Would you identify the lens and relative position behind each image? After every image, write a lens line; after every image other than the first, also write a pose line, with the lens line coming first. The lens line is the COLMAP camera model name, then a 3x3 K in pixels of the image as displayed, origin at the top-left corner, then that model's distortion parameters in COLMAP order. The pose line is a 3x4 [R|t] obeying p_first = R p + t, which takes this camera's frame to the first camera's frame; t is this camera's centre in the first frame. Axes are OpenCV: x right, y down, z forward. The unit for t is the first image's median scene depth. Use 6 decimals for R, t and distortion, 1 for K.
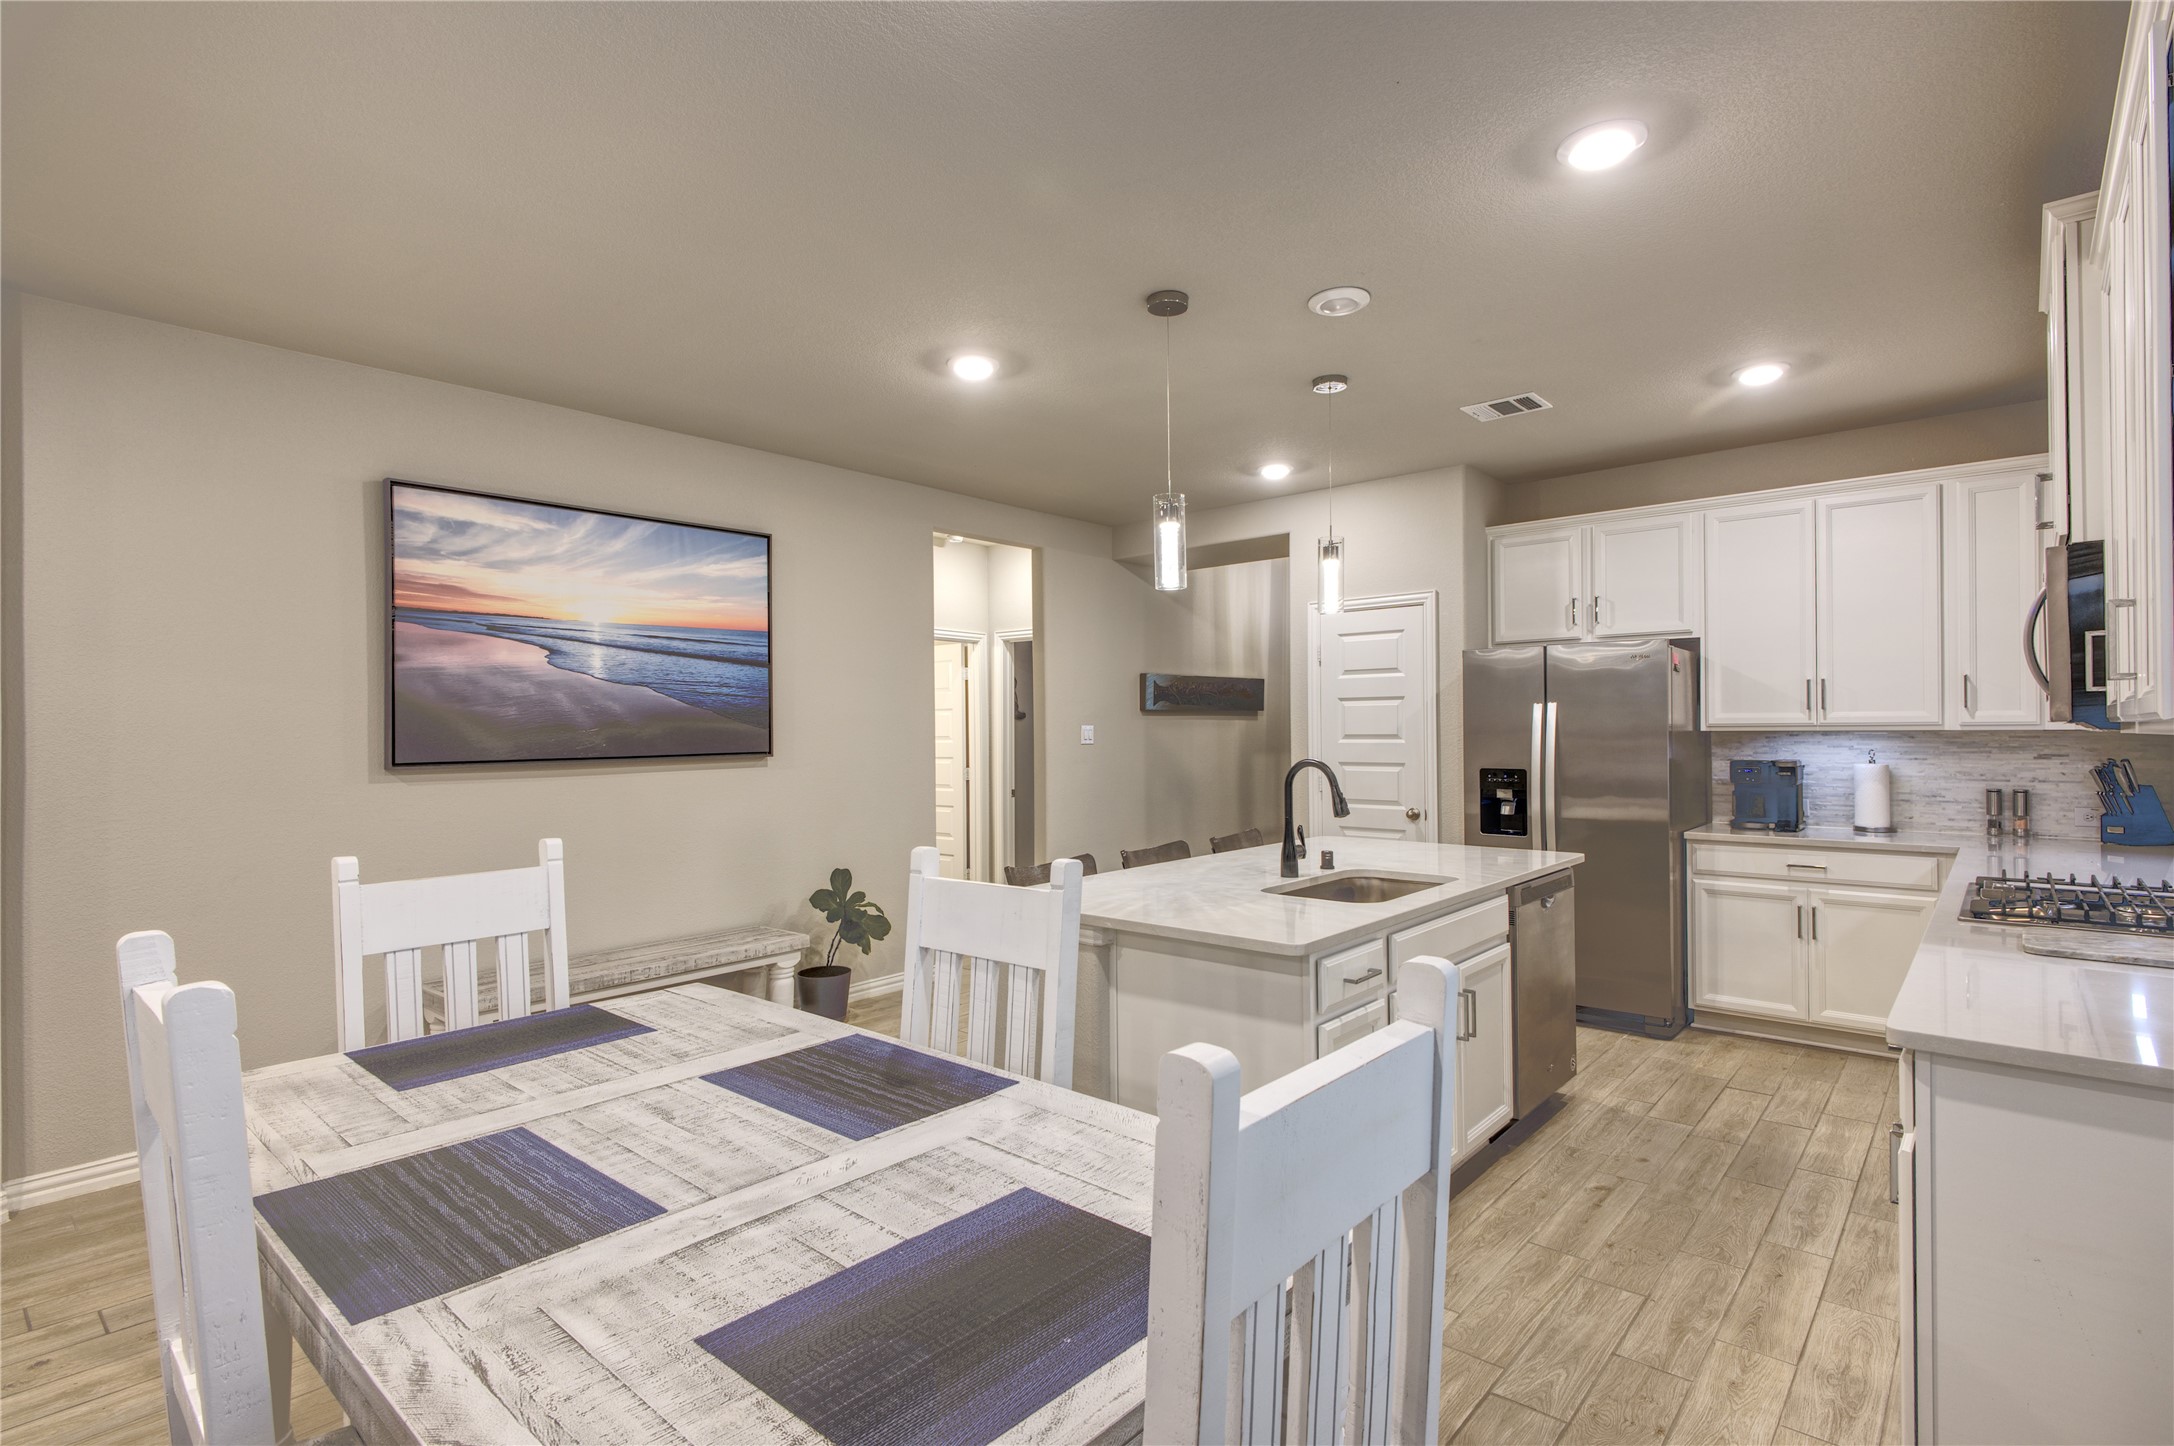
lens RADIAL K [[1054.4, 0, 1085.3], [0, 1054.4, 727.5], [0, 0, 1]] dist [0.027274, -0.015076]
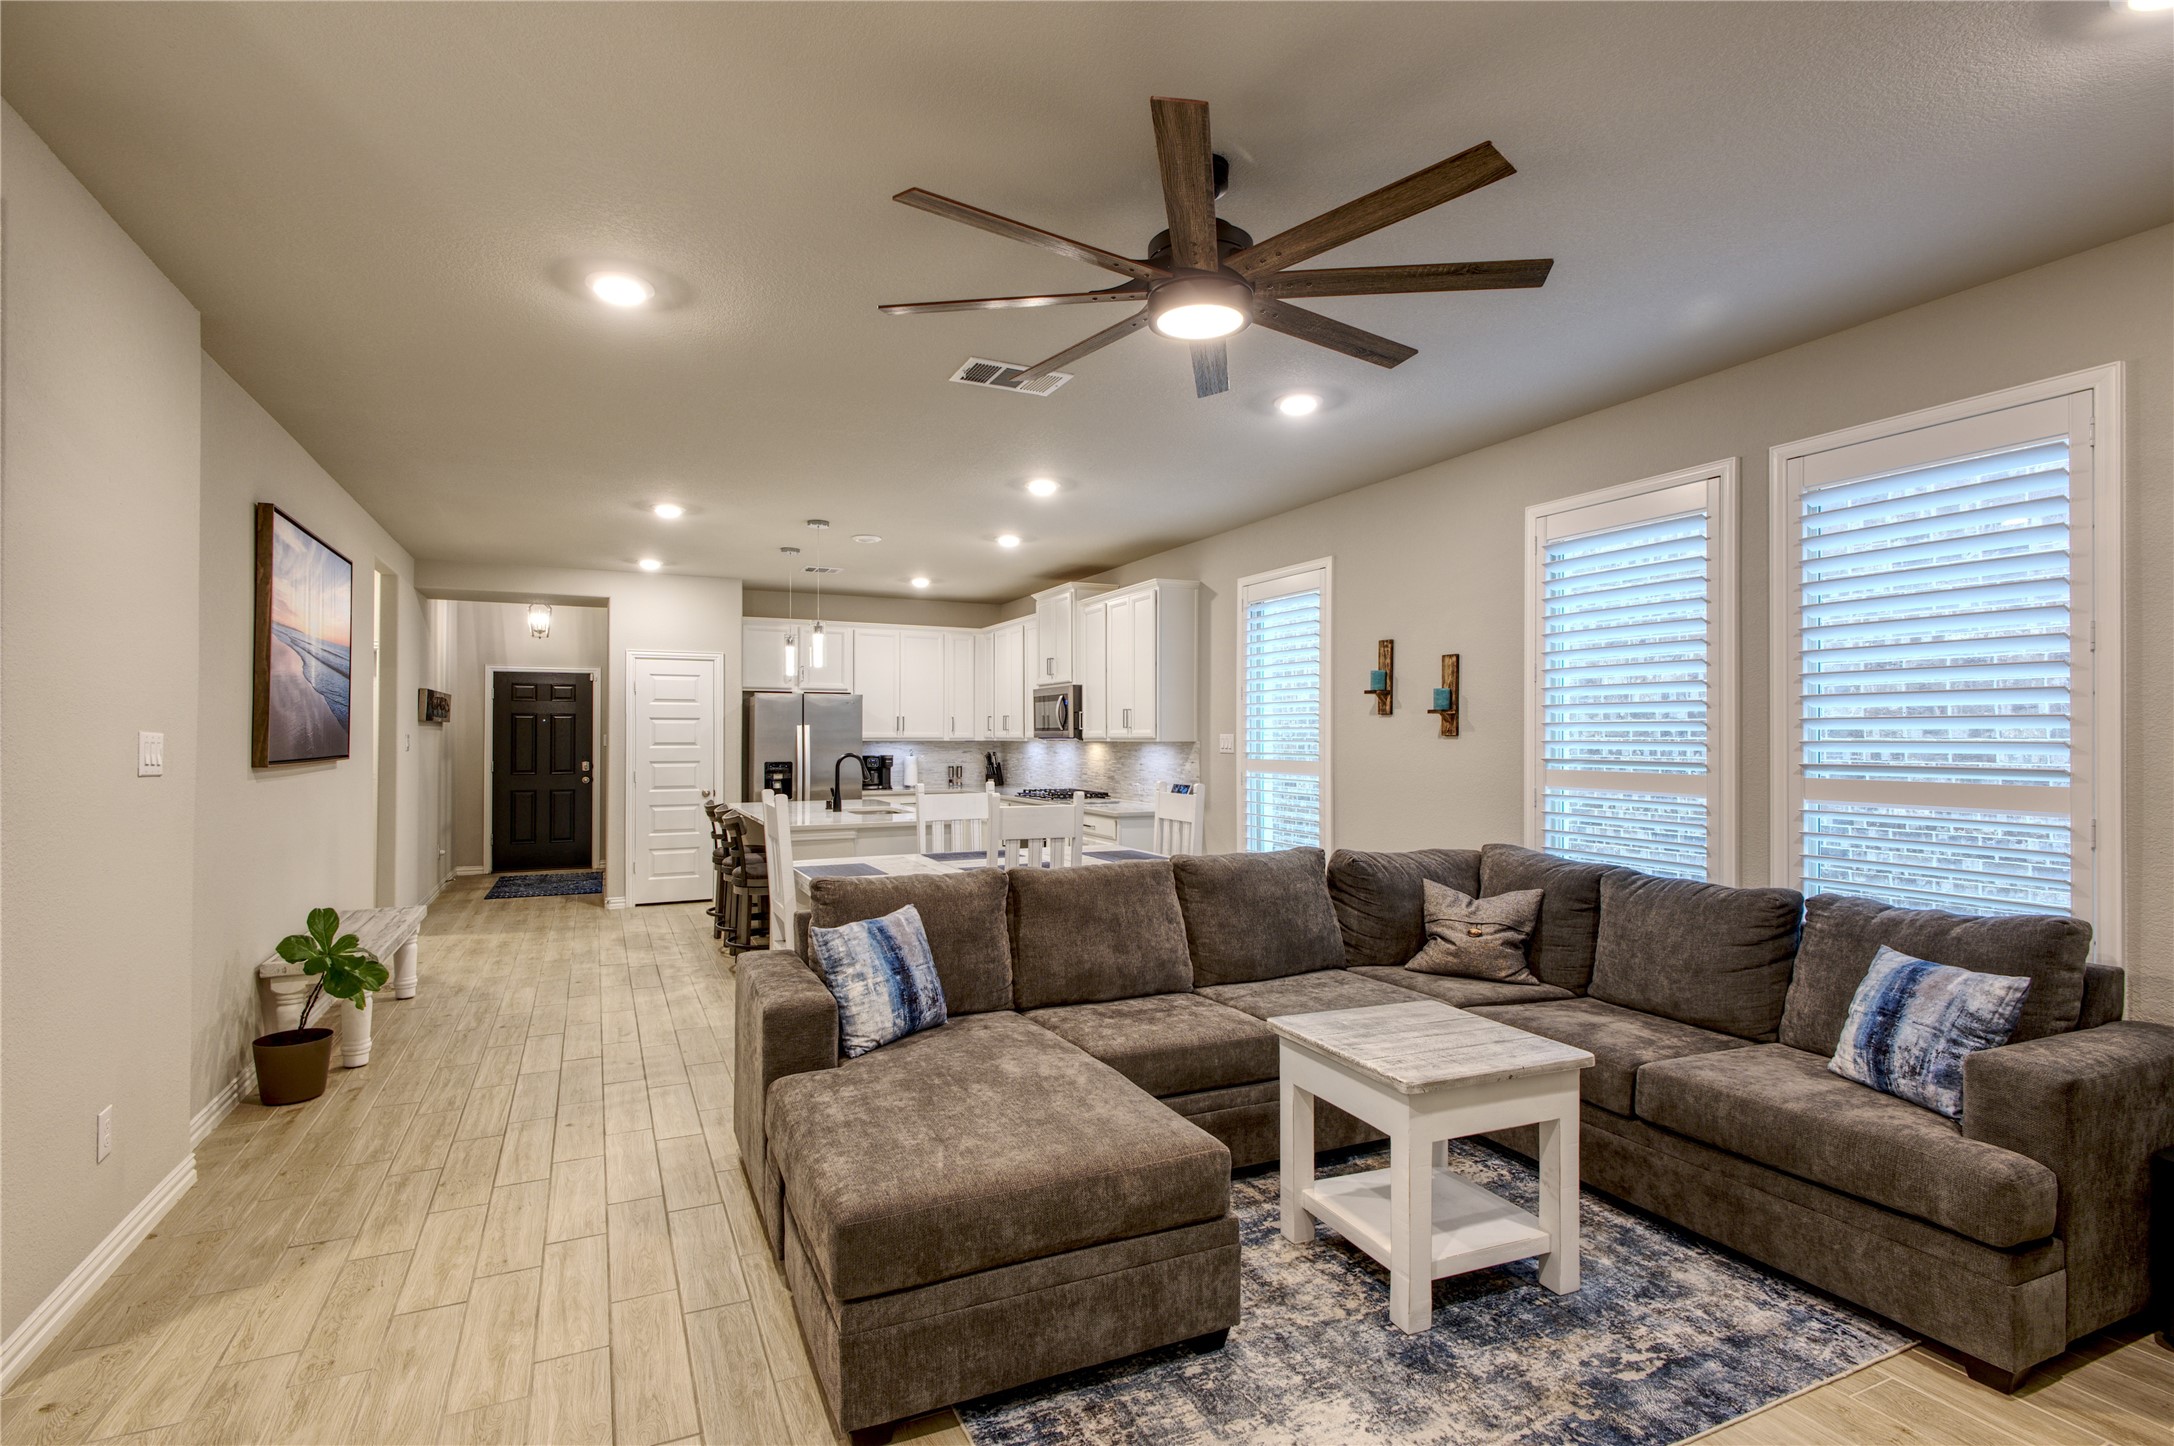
lens RADIAL K [[1054.4, 0, 1085.3], [0, 1054.4, 727.5], [0, 0, 1]] dist [0.027274, -0.015076]
pose [[0.401508, 0.016740, 0.915703, -1.136242], [-0.003283, 0.999853, -0.016839, 0.011889], [-0.915850, 0.003754, 0.401503, -0.185788]]
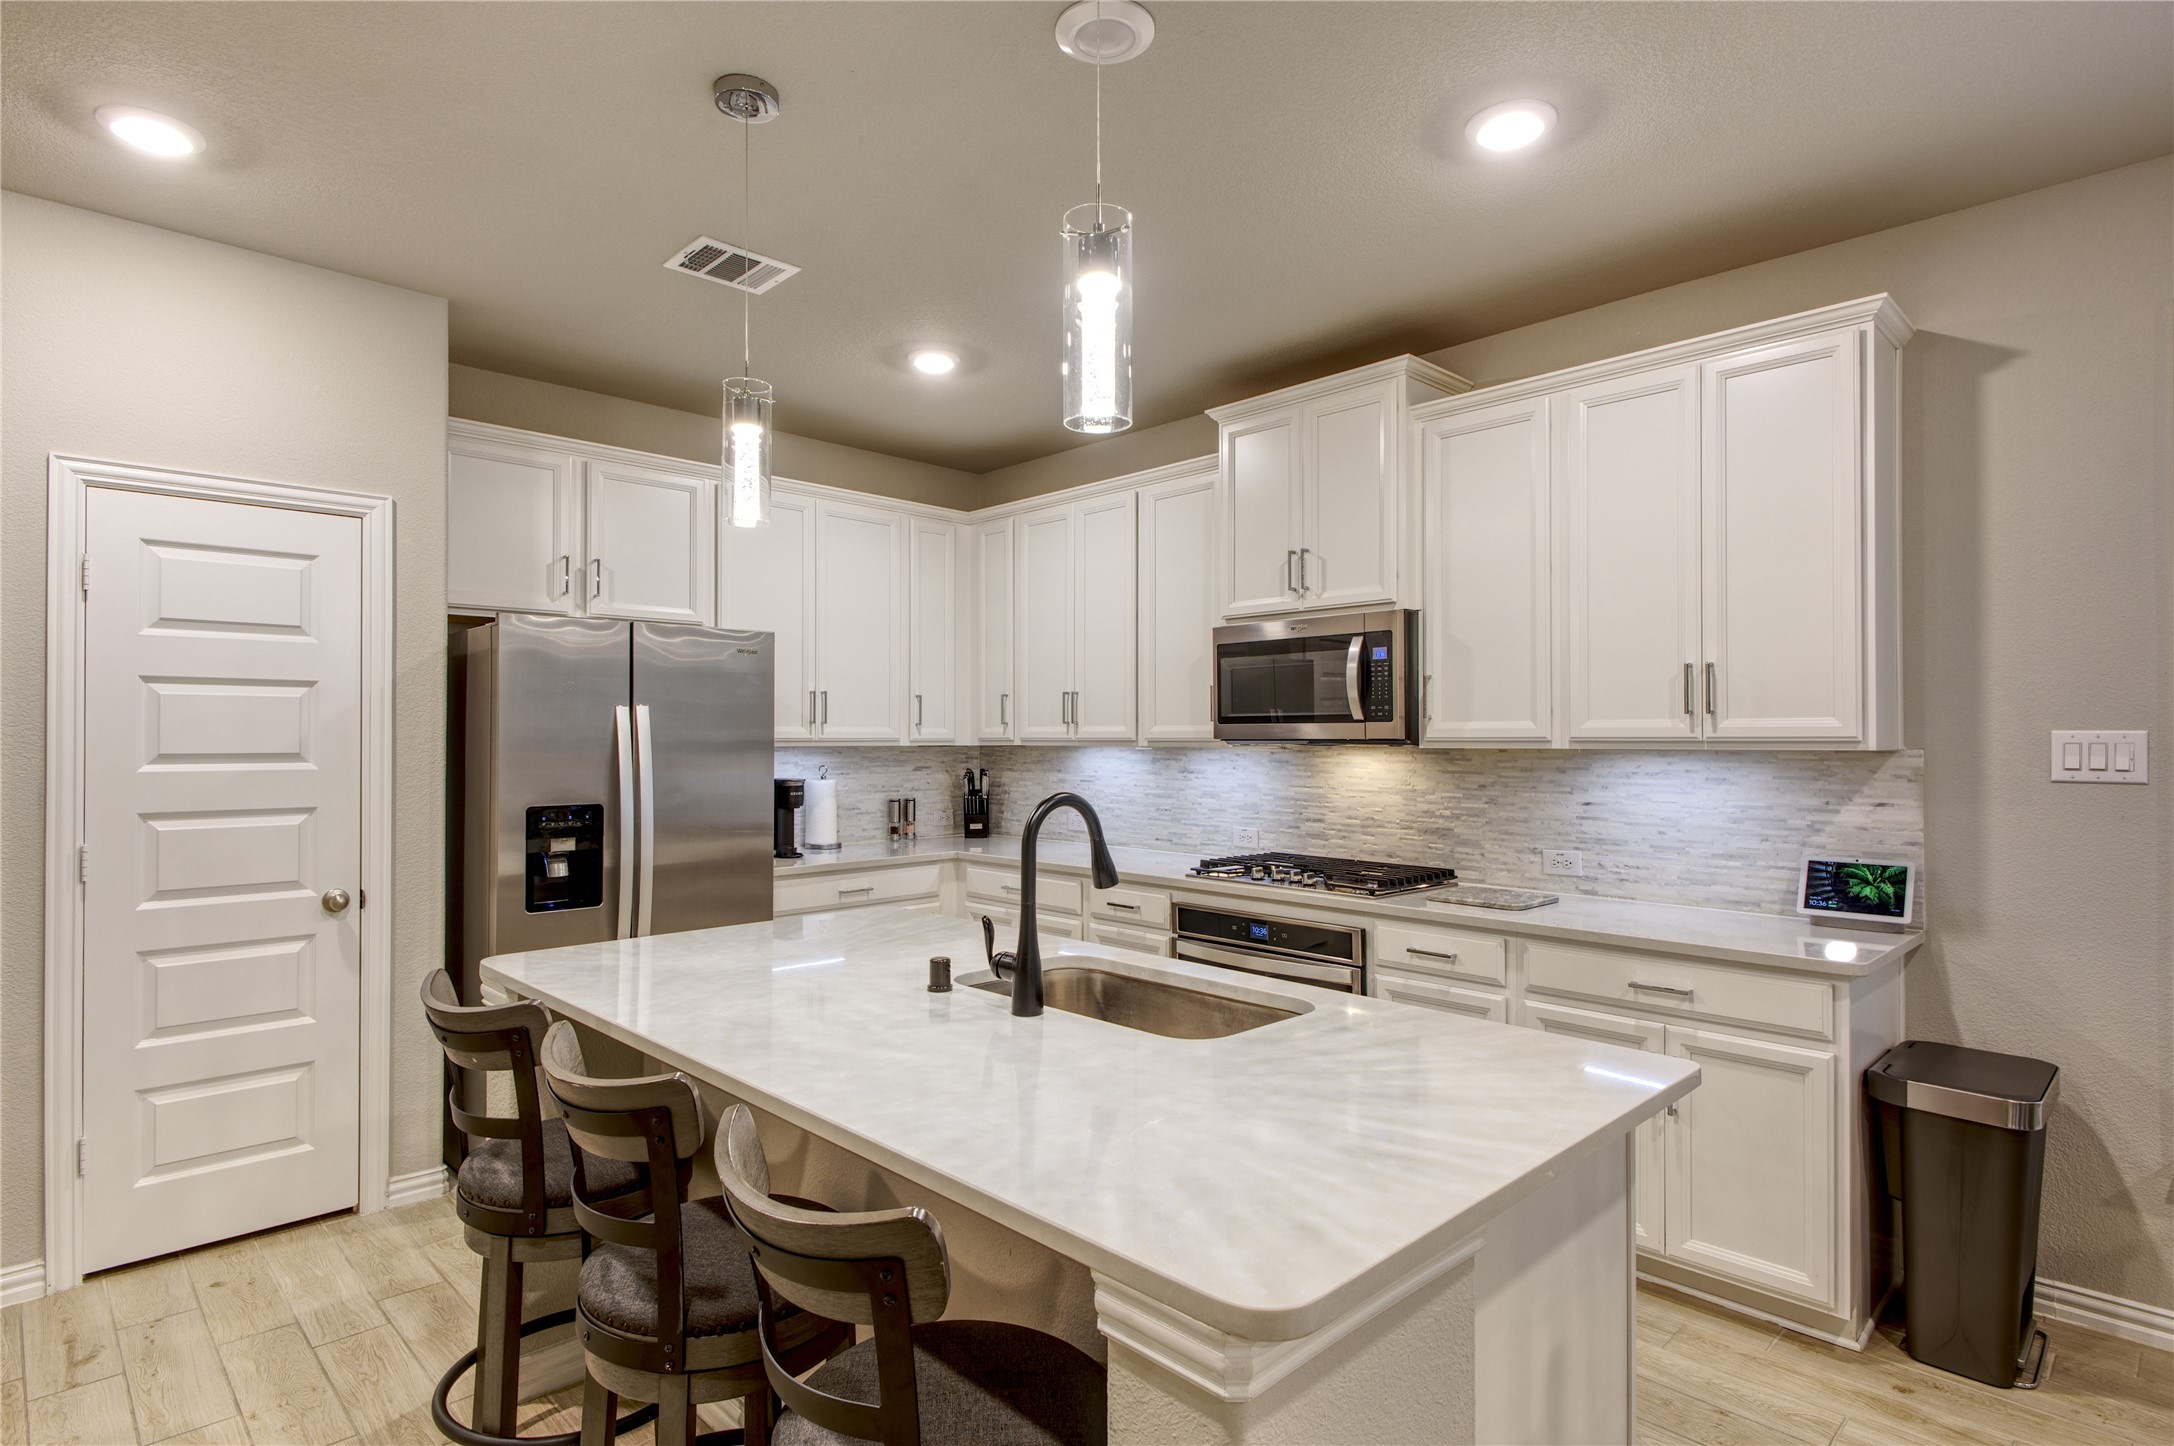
lens RADIAL K [[1124.7, 0, 1092.1], [0, 1124.7, 729.7], [0, 0, 1]] dist [0.000722, -0.002048]
pose [[0.073824, 0.015128, 0.997157, -0.293528], [-0.000822, 0.999886, -0.015108, 0.003766], [-0.997271, 0.000295, 0.073828, 0.720202]]
